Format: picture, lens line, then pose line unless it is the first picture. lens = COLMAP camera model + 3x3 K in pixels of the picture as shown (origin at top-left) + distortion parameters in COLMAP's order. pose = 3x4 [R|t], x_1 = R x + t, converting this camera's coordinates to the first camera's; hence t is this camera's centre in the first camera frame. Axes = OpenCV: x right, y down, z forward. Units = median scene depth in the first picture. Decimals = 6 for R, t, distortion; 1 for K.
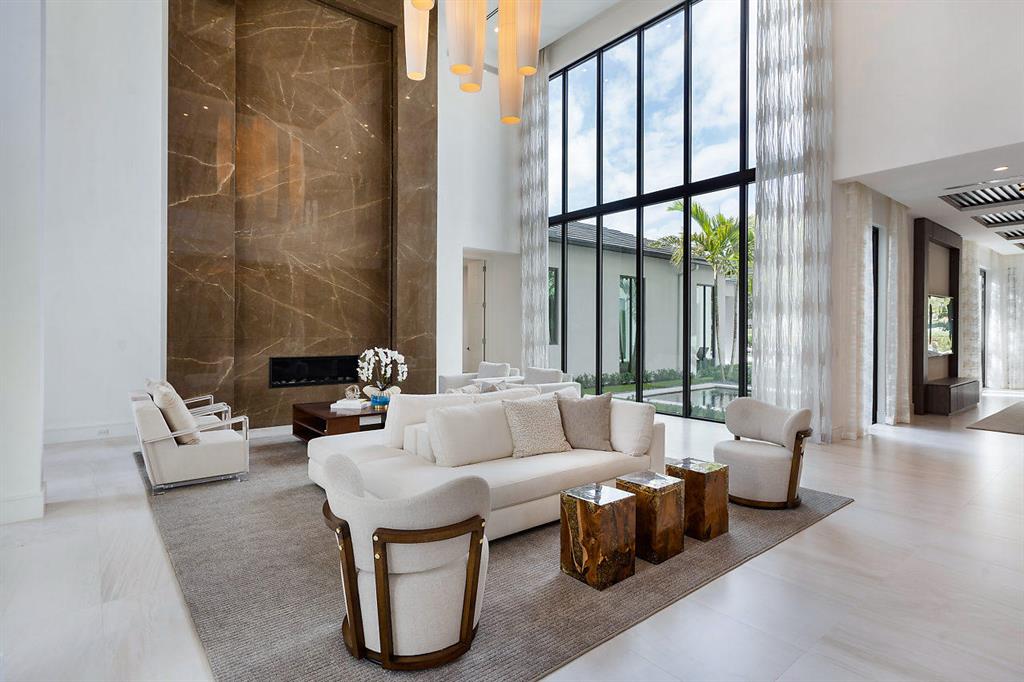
lens RADIAL K [[543.1, 0, 499.3], [0, 543.1, 337.4], [0, 0, 1]] dist [0.004534, -0.002610]
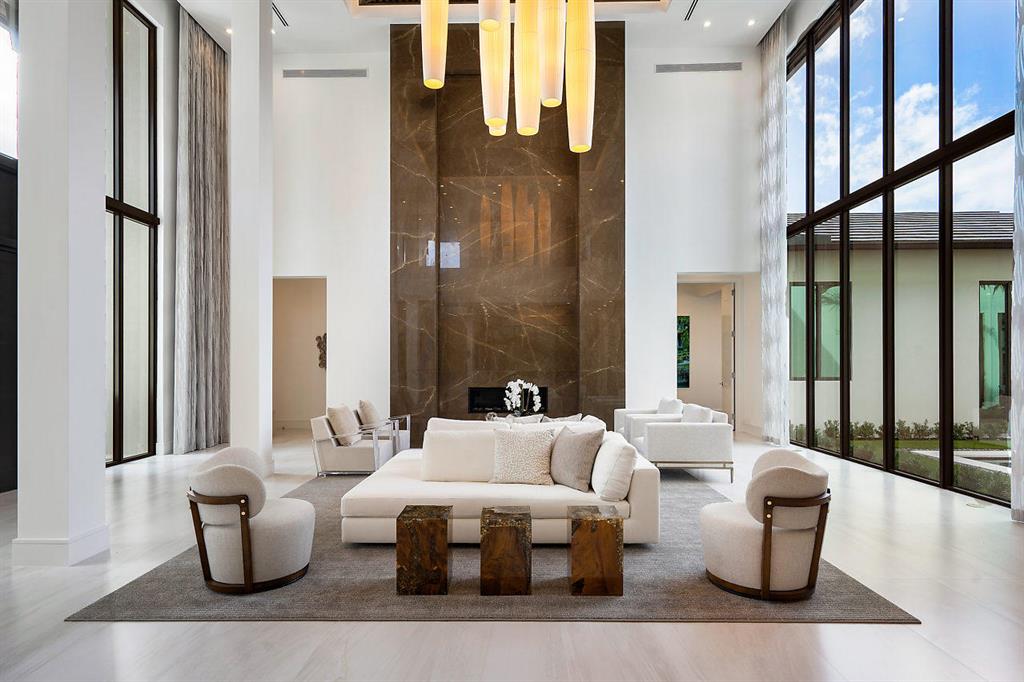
lens RADIAL K [[579.2, 0, 510.4], [0, 579.2, 365.4], [0, 0, 1]] dist [0.001066, -0.000286]
pose [[0.744030, -0.006934, -0.668111, 0.485024], [-0.004342, 0.999875, -0.015213, 0.007293], [0.668132, 0.014220, 0.743906, 0.115847]]
